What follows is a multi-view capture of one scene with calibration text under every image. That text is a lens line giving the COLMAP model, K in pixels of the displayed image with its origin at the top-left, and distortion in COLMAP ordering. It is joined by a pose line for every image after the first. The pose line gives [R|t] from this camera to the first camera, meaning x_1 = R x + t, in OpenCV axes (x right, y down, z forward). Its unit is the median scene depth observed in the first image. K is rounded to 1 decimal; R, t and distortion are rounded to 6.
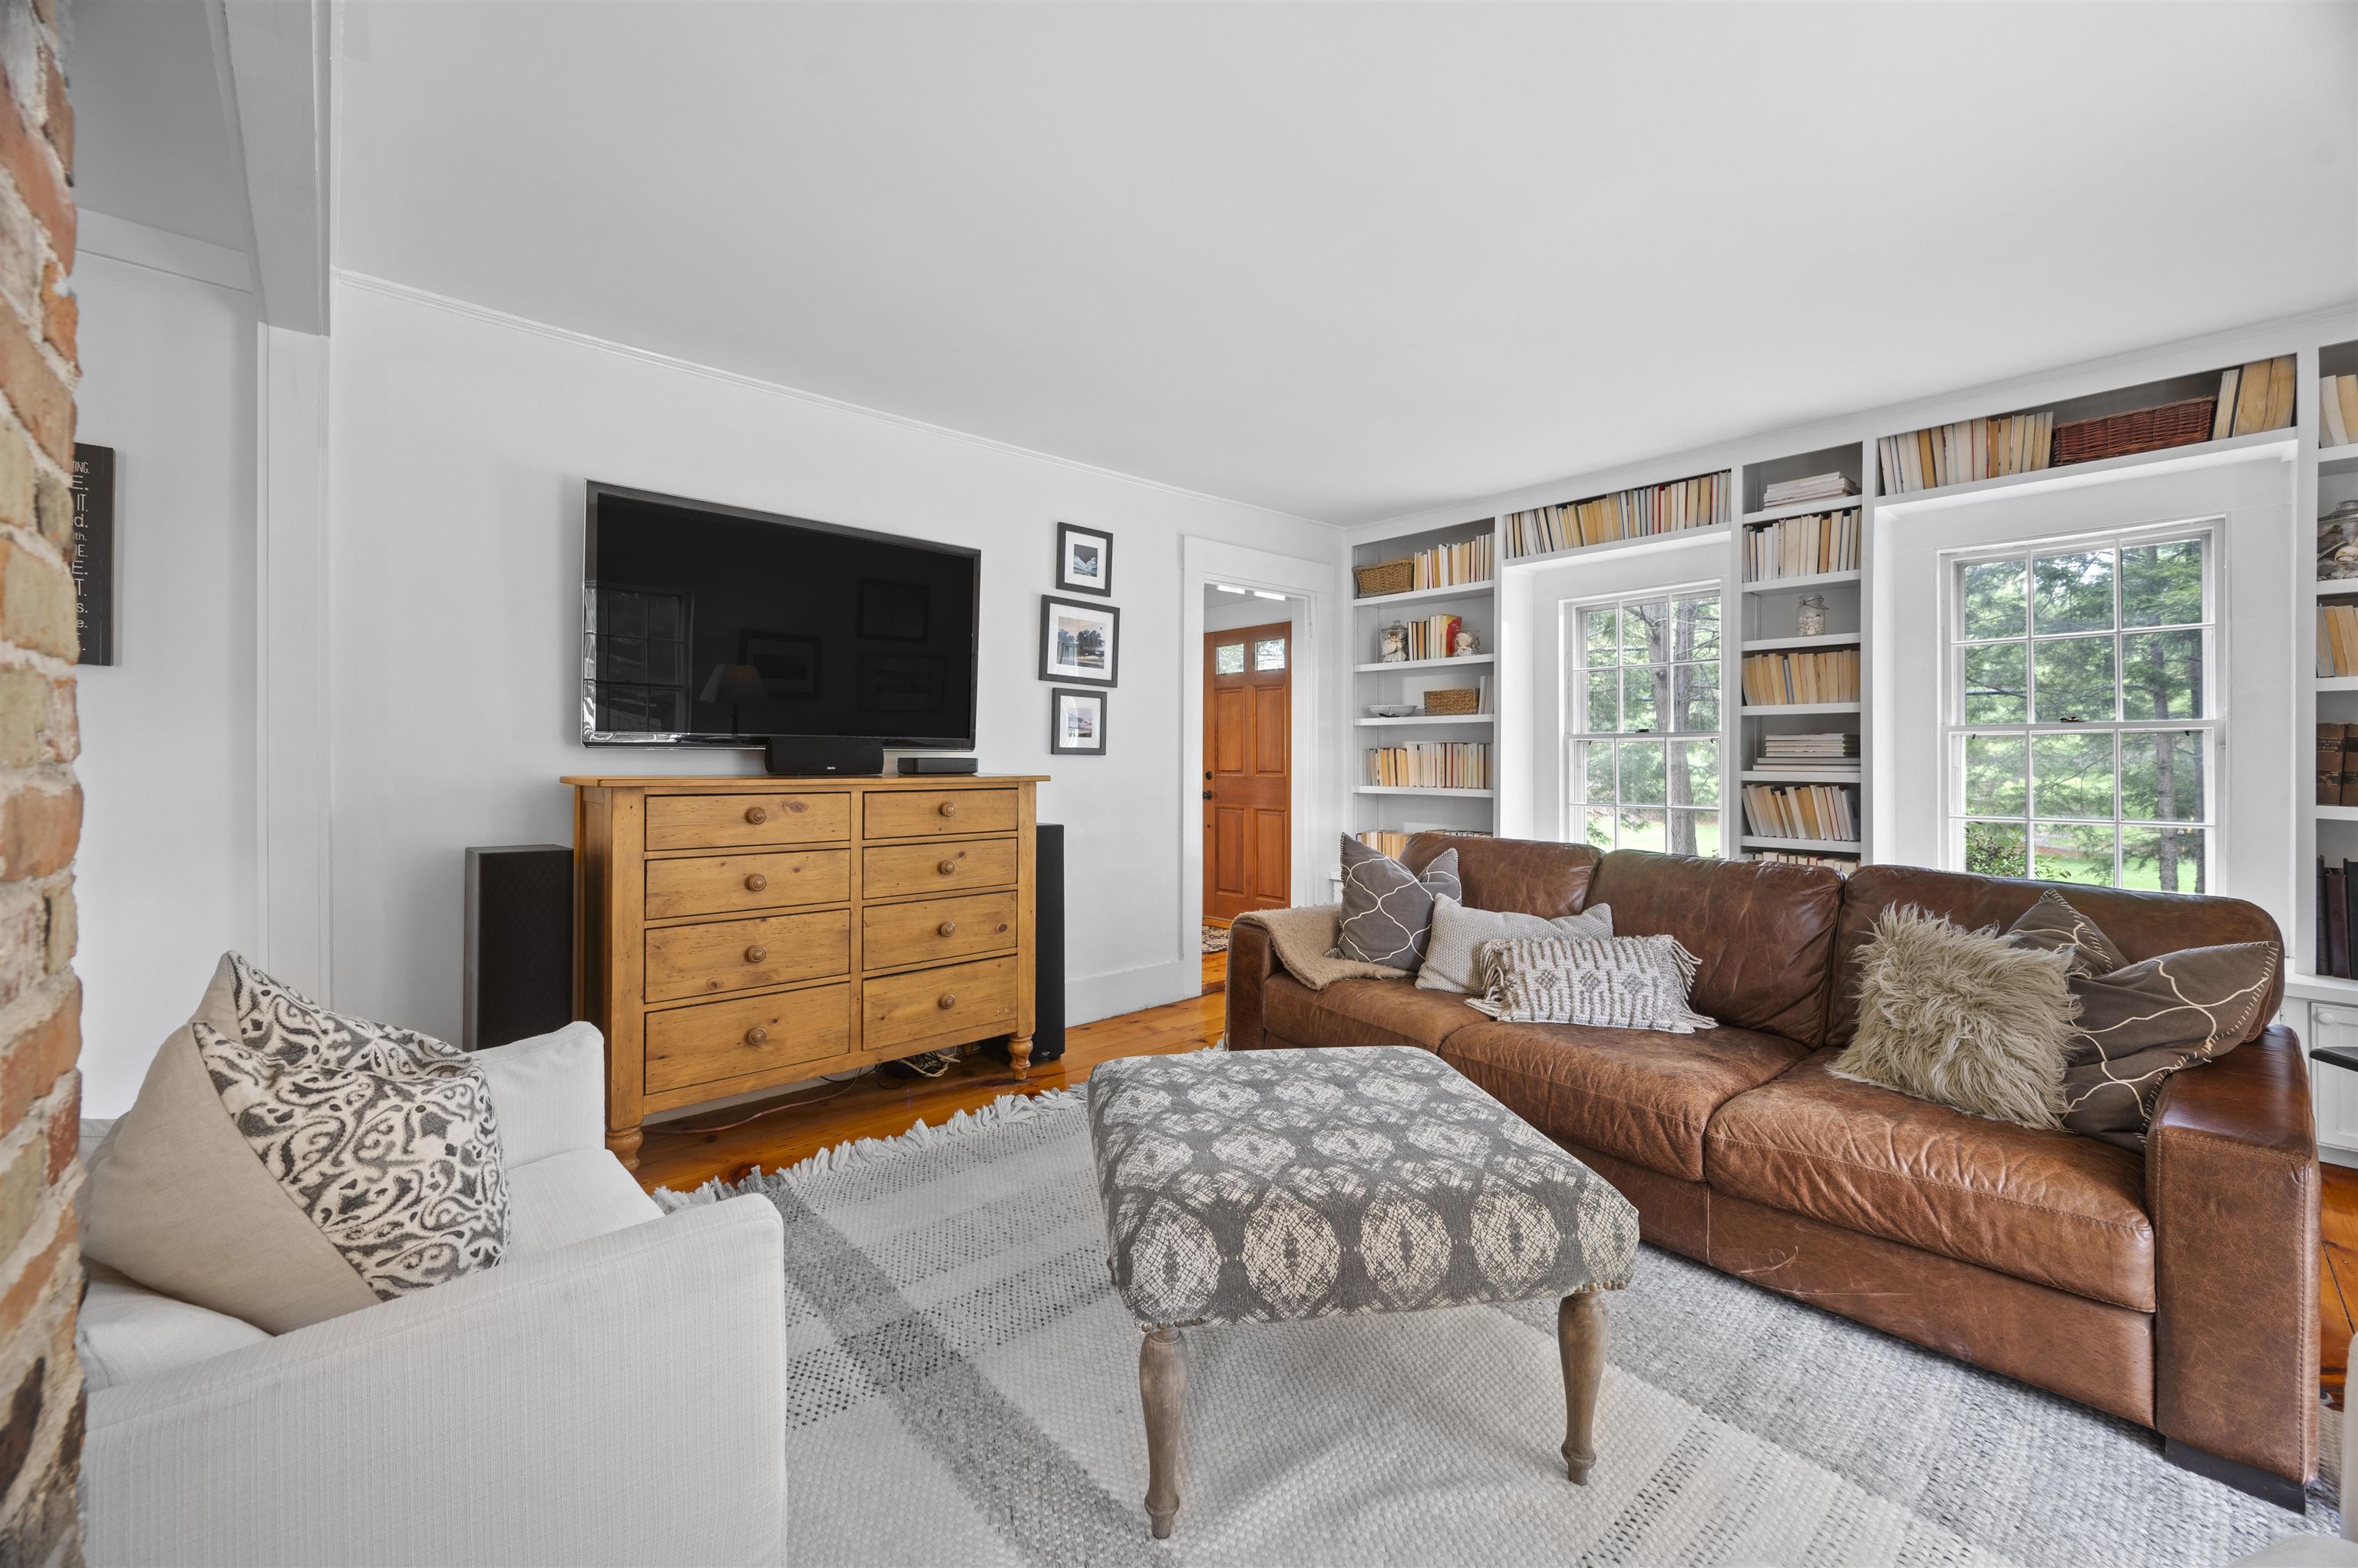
lens RADIAL K [[936.4, 0, 1170.8], [0, 936.4, 760.1], [0, 0, 1]] dist [0.001102, 0.000152]
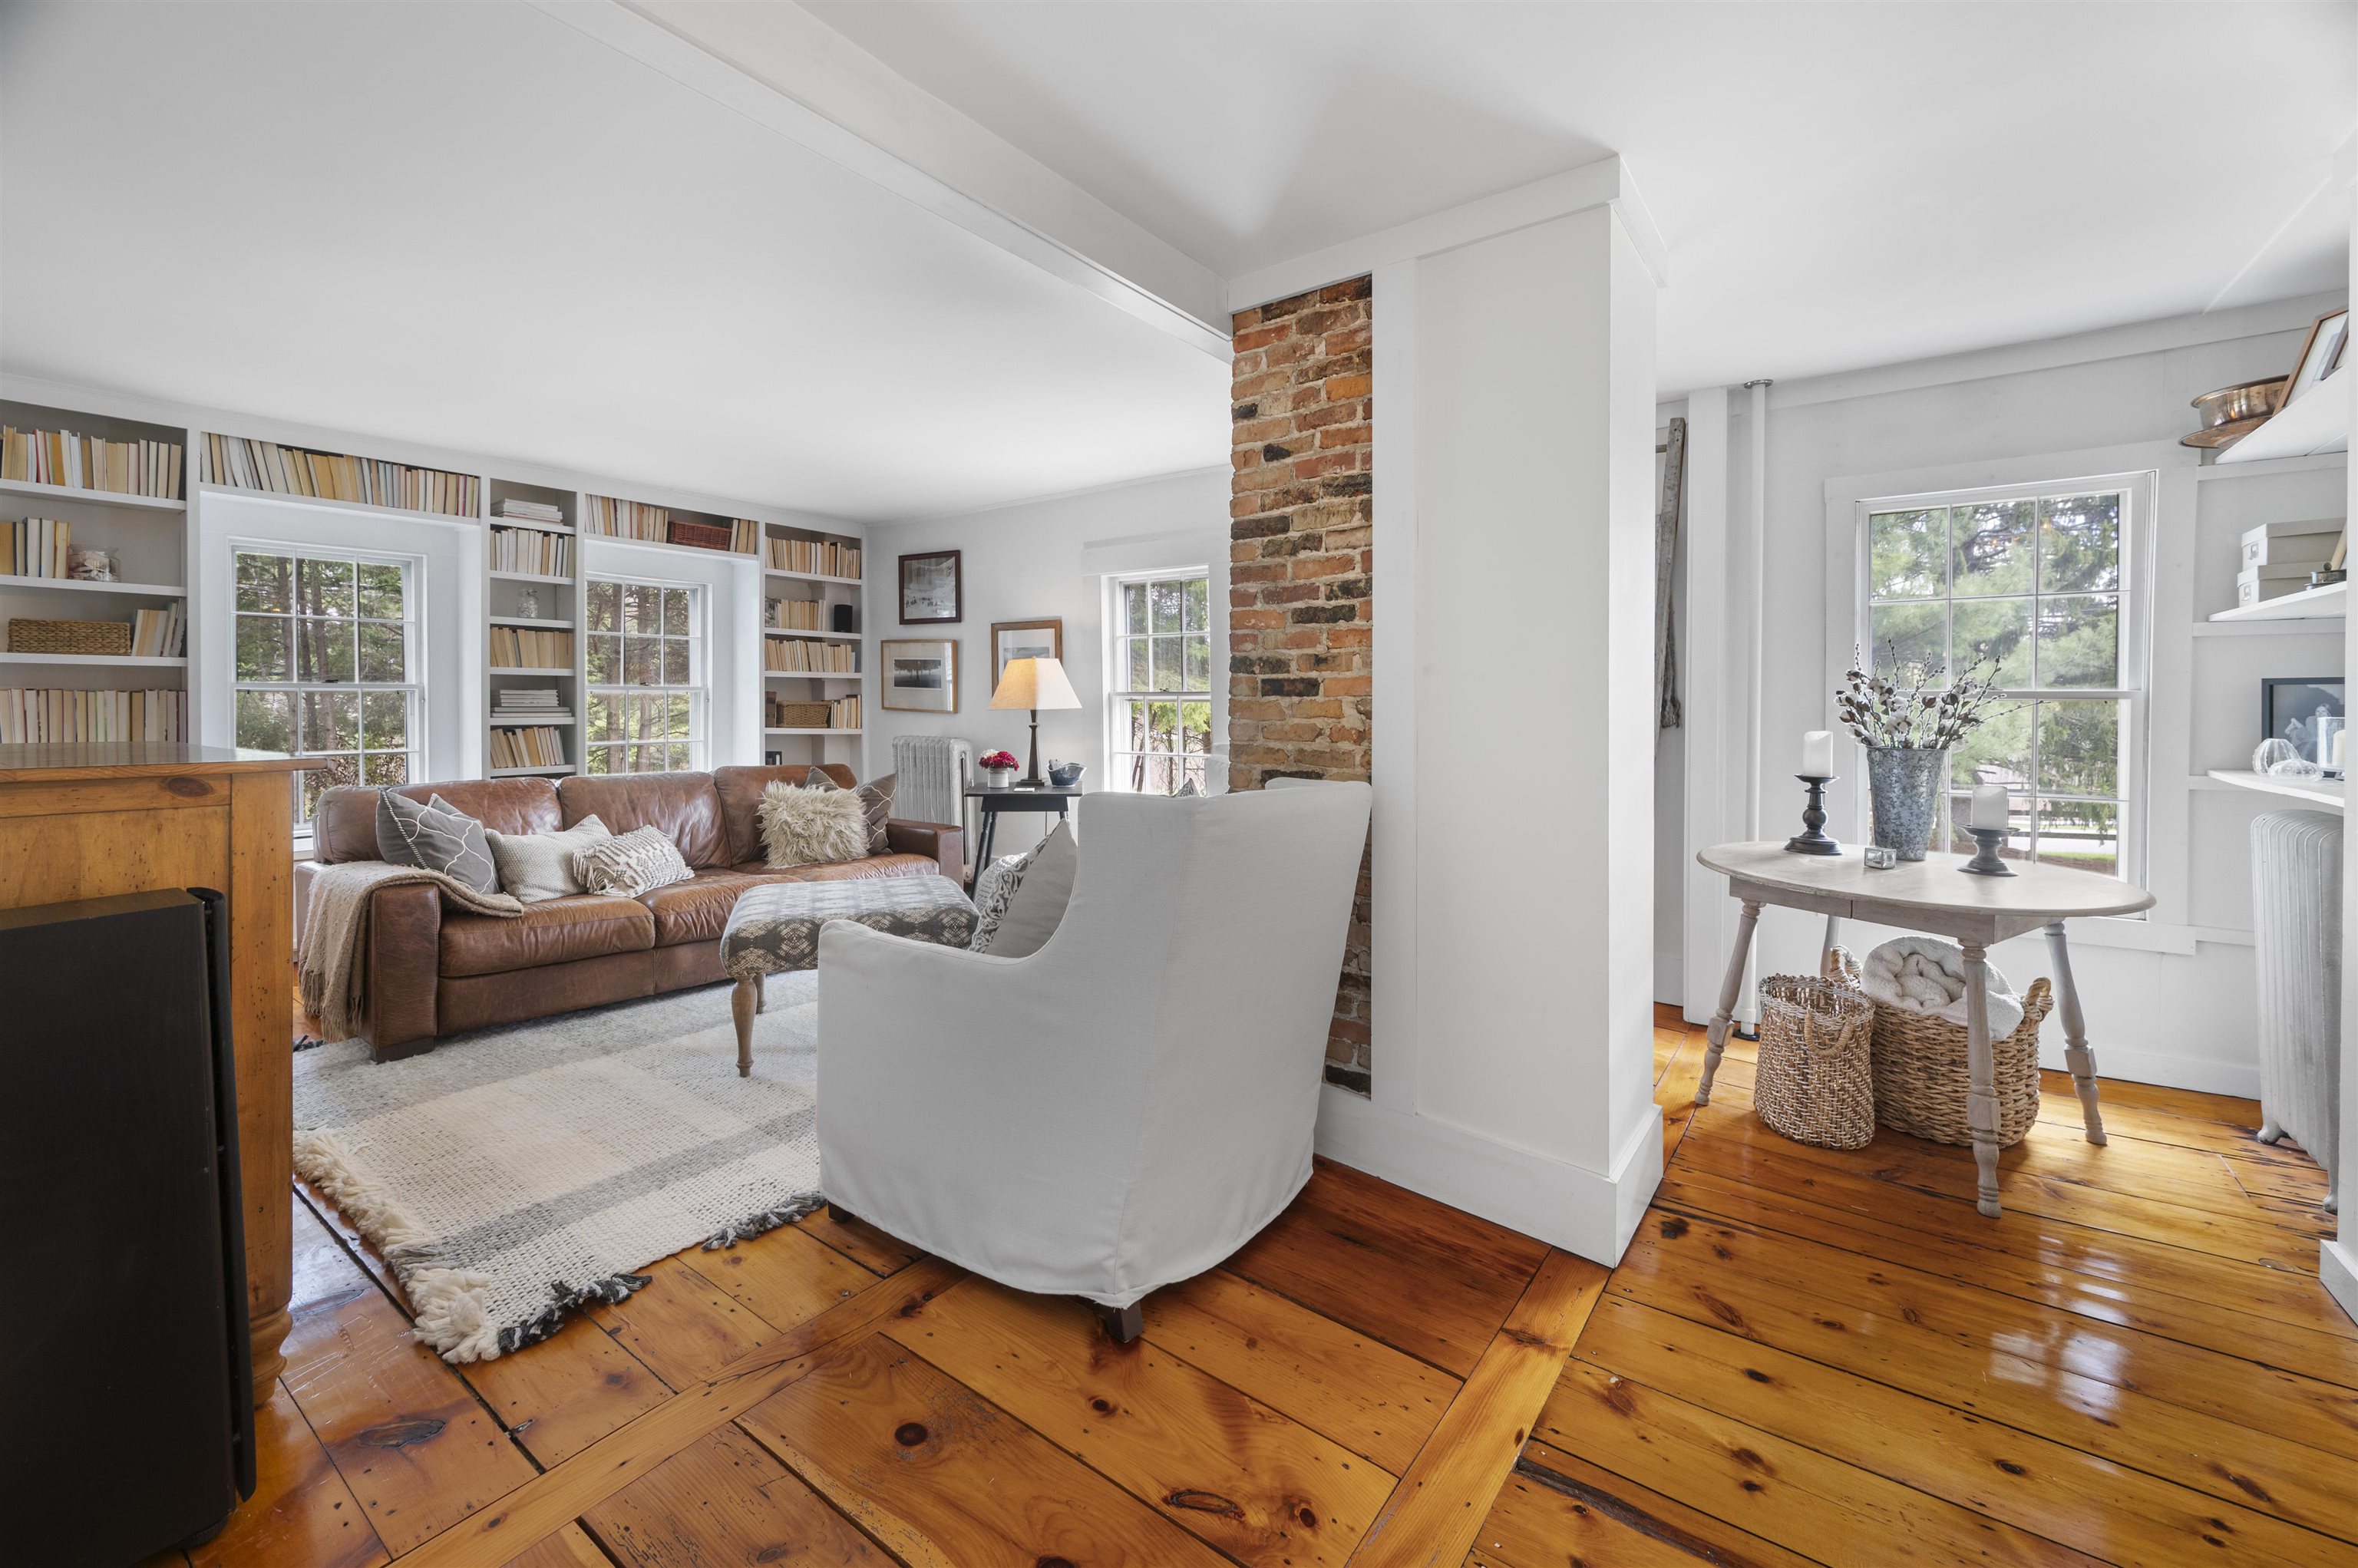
lens RADIAL K [[943.6, 0, 1183.2], [0, 943.6, 717.1], [0, 0, 1]] dist [0.000267, 0.000080]
pose [[-0.187577, -0.014770, 0.982139, -0.838005], [0.000588, 0.999885, 0.015149, -0.008257], [-0.982250, 0.003419, -0.187547, 0.318383]]
